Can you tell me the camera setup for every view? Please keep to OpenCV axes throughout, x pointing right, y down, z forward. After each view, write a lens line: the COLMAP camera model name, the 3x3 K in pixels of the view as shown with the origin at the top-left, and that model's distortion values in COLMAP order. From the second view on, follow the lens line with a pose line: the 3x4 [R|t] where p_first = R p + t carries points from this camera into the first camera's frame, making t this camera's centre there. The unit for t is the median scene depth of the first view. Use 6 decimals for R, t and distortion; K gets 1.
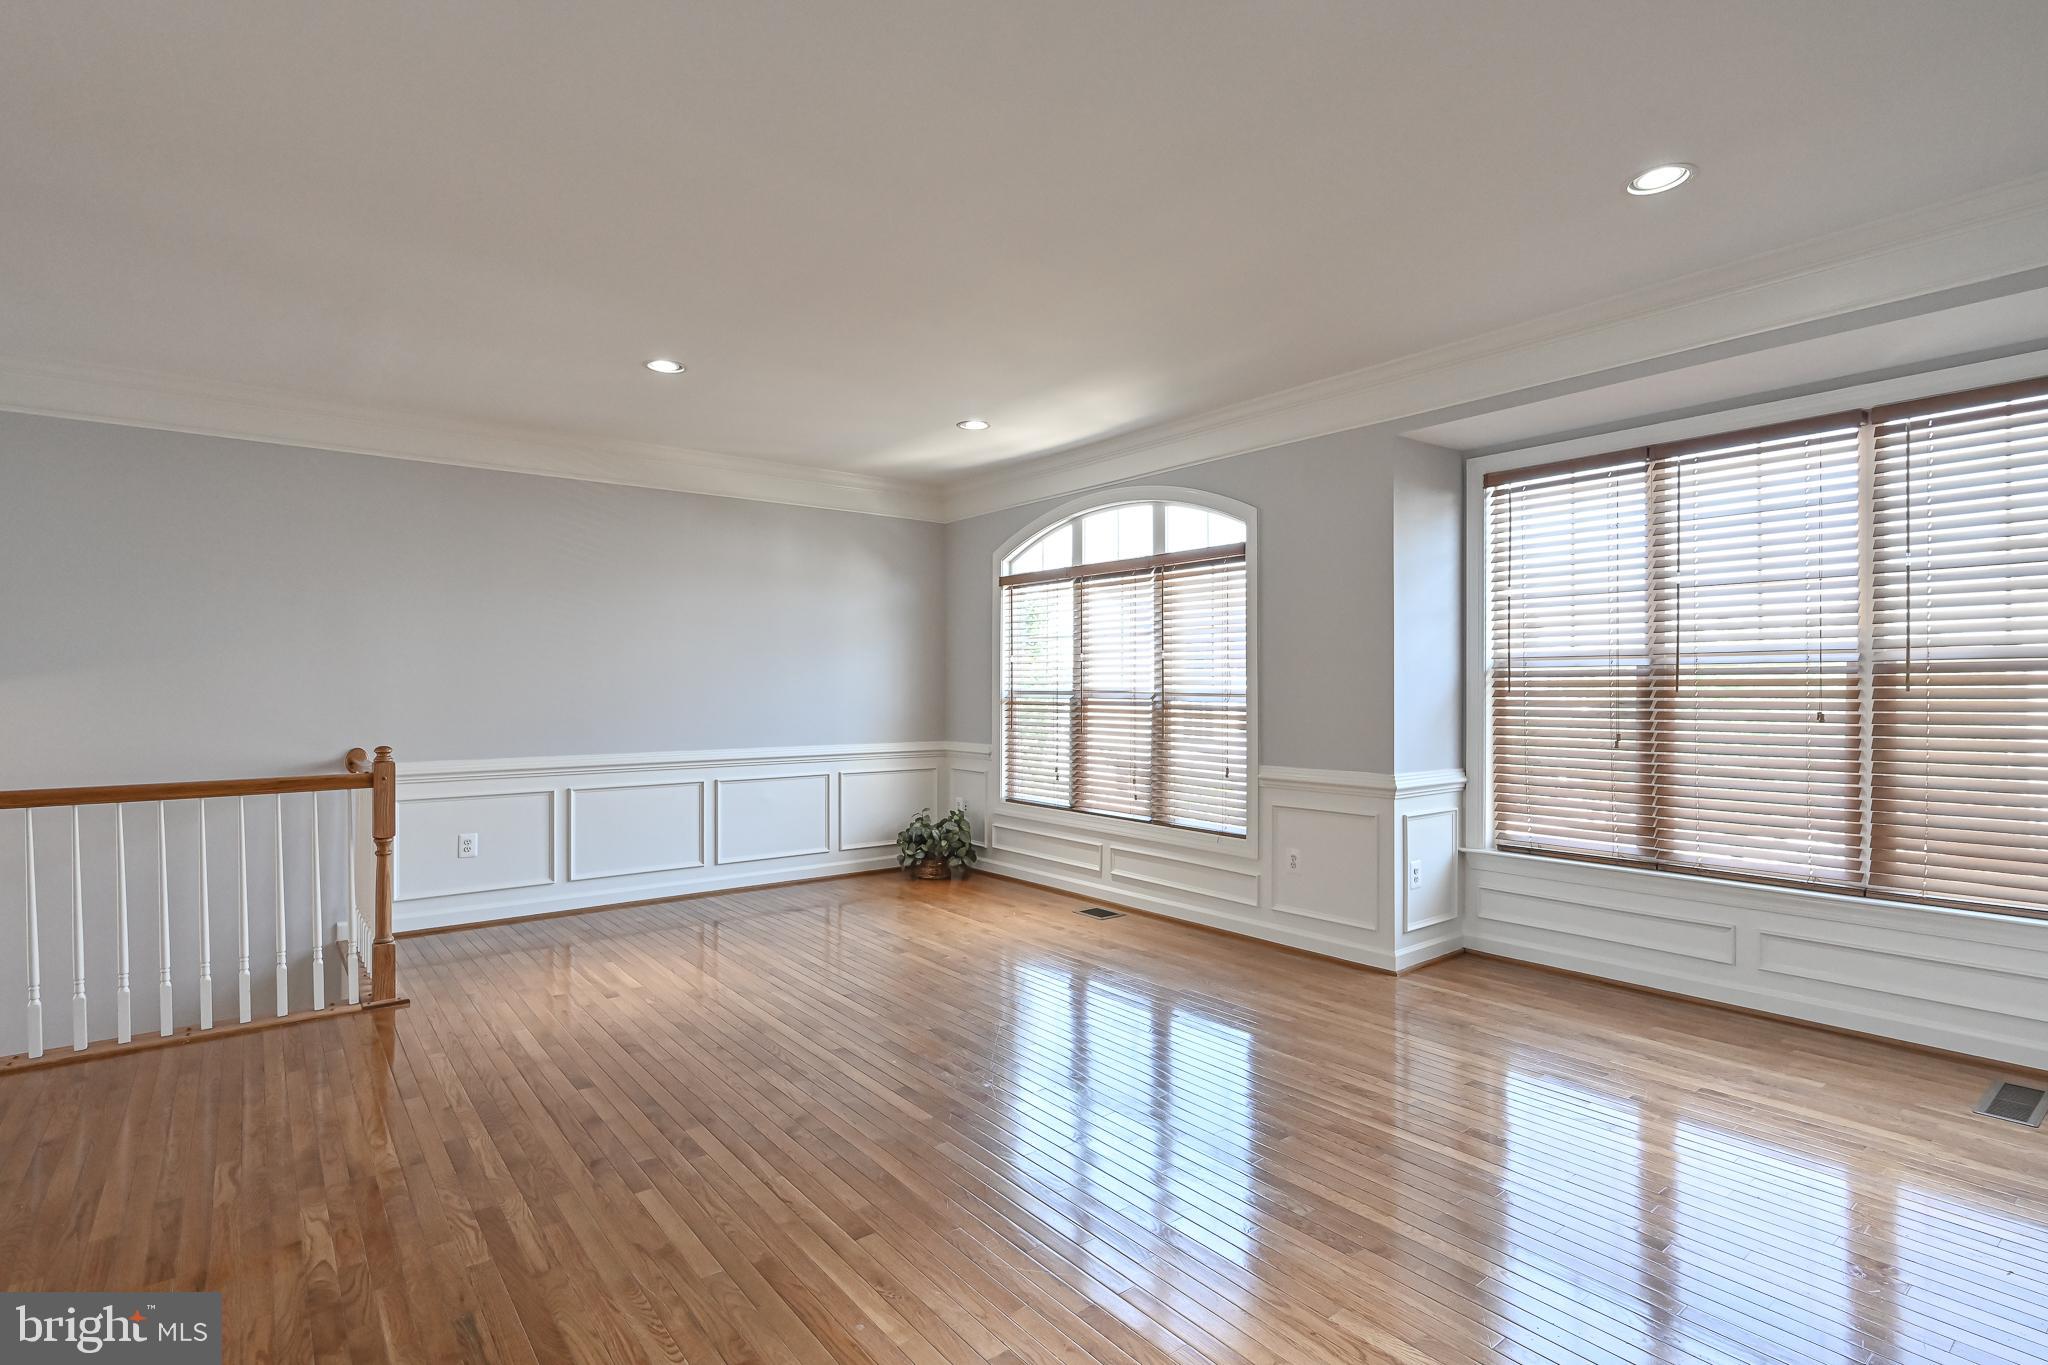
lens RADIAL K [[995.5, 0, 1024.0], [0, 995.5, 682.5], [0, 0, 1]] dist [-0.002449, -0.000464]
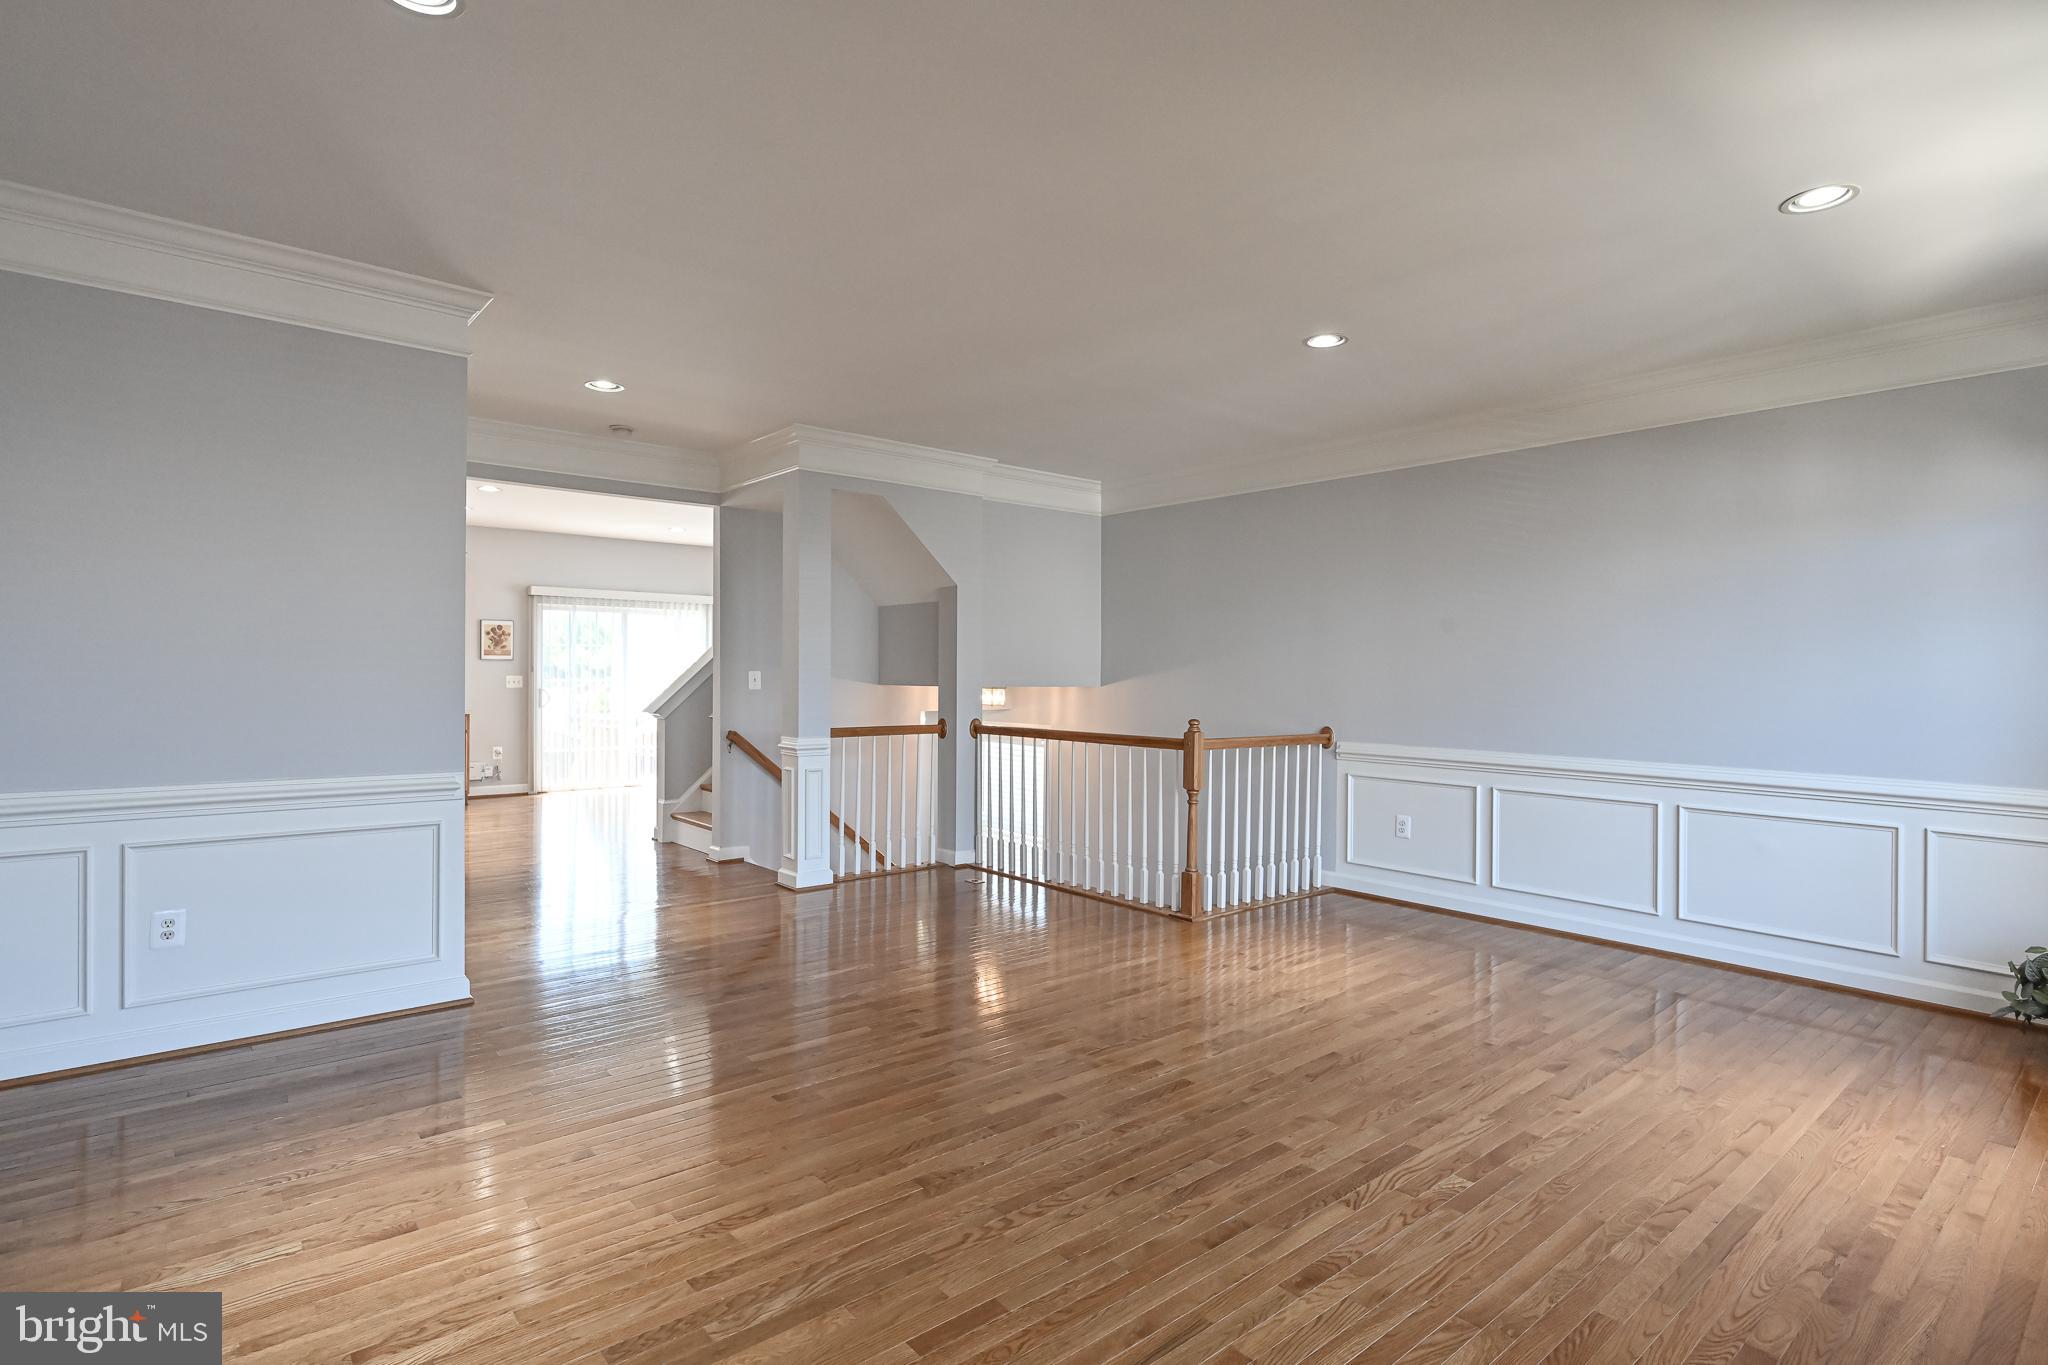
lens RADIAL K [[995.5, 0, 1024.0], [0, 995.5, 682.5], [0, 0, 1]] dist [-0.002449, -0.000464]
pose [[0.028209, 0.005706, -0.999586, 0.533315], [-0.012142, 0.999912, 0.005366, 0.010155], [0.999528, 0.011986, 0.028276, 0.618322]]
